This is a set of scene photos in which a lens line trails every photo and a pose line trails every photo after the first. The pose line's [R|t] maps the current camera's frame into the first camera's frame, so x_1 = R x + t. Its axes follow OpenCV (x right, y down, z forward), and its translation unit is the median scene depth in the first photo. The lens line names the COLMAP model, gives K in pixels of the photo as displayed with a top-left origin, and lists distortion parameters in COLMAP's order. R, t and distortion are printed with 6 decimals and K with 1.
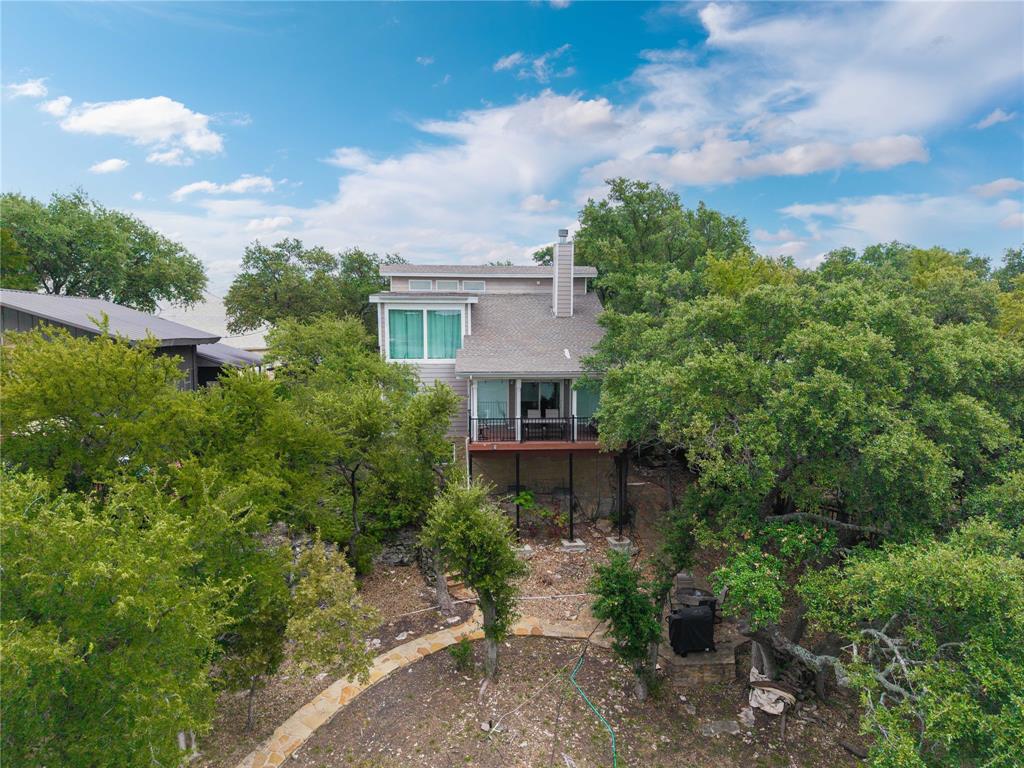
lens RADIAL K [[689.3, 0, 512.0], [0, 689.3, 384.0], [0, 0, 1]] dist [-0.006577, -0.000009]
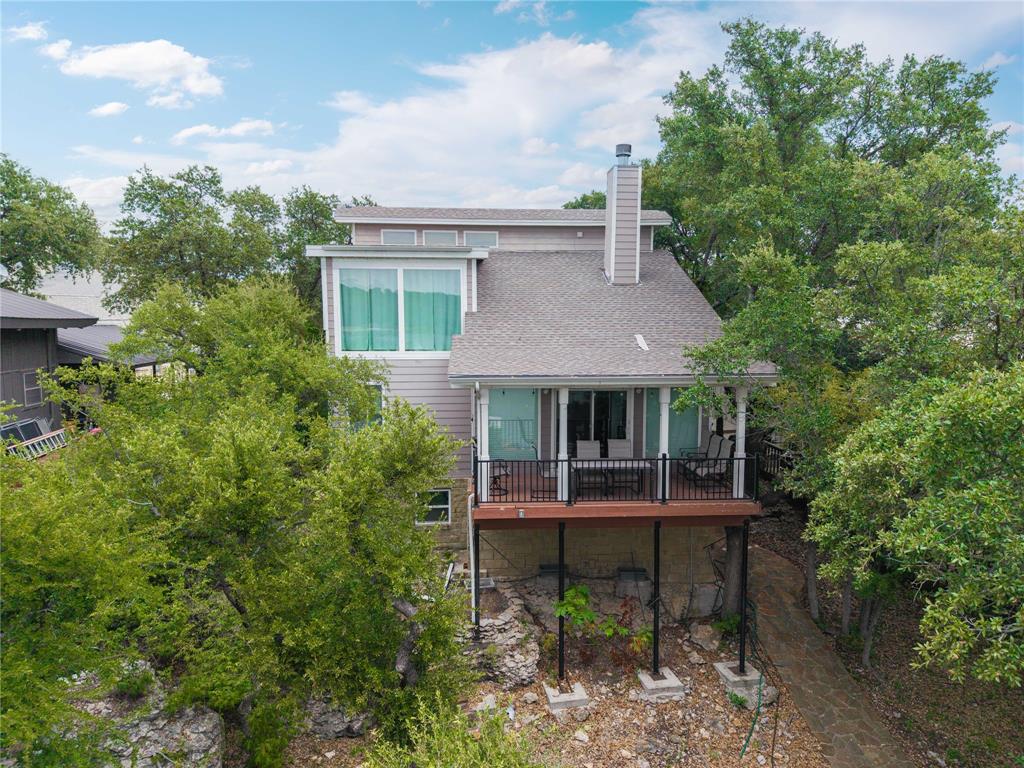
lens RADIAL K [[655.3, 0, 514.9], [0, 655.3, 391.5], [0, 0, 1]] dist [0.003712, 0.000066]
pose [[1.000000, -0.000052, -0.000039, -0.027210], [0.000053, 0.999637, 0.026935, -0.017188], [0.000038, -0.026935, 0.999637, 0.440720]]
